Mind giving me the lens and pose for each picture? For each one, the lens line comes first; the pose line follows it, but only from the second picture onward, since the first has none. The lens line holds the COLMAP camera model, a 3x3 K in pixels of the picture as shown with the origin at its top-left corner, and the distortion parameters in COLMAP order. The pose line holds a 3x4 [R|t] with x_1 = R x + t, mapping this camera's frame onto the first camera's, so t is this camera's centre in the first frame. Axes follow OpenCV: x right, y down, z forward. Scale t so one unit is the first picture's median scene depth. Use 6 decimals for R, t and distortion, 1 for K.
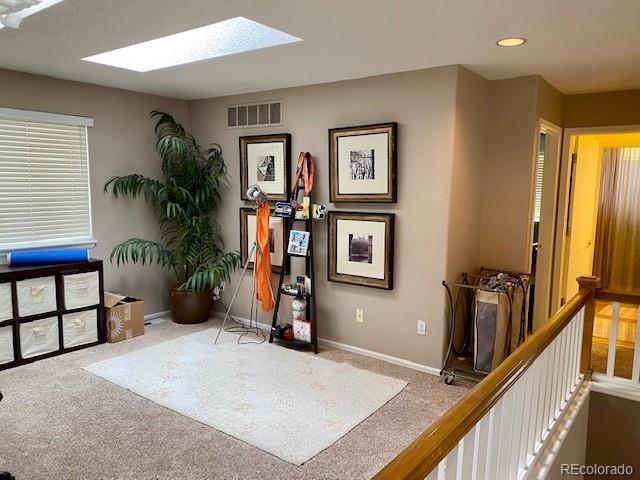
lens RADIAL K [[485.5, 0, 319.7], [0, 485.5, 241.8], [0, 0, 1]] dist [0.010202, 0.003200]
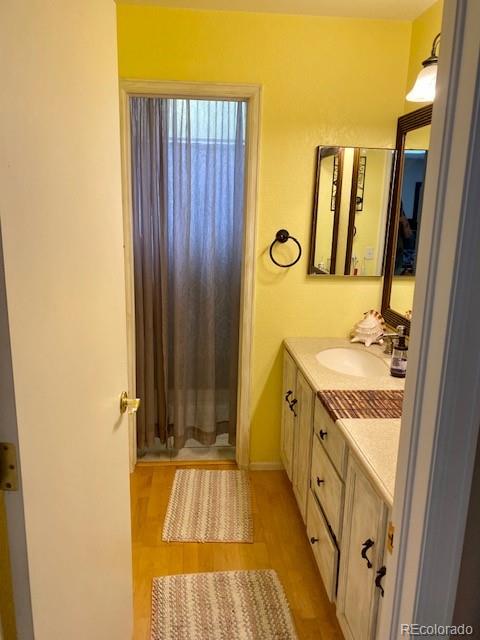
lens RADIAL K [[485.5, 0, 240.3], [0, 485.5, 319.5], [0, 0, 1]] dist [0.010202, 0.003200]
pose [[0.790305, -0.127810, 0.599235, 0.383032], [0.060752, 0.989528, 0.130931, -0.059495], [-0.609694, -0.067070, 0.789794, 0.607004]]
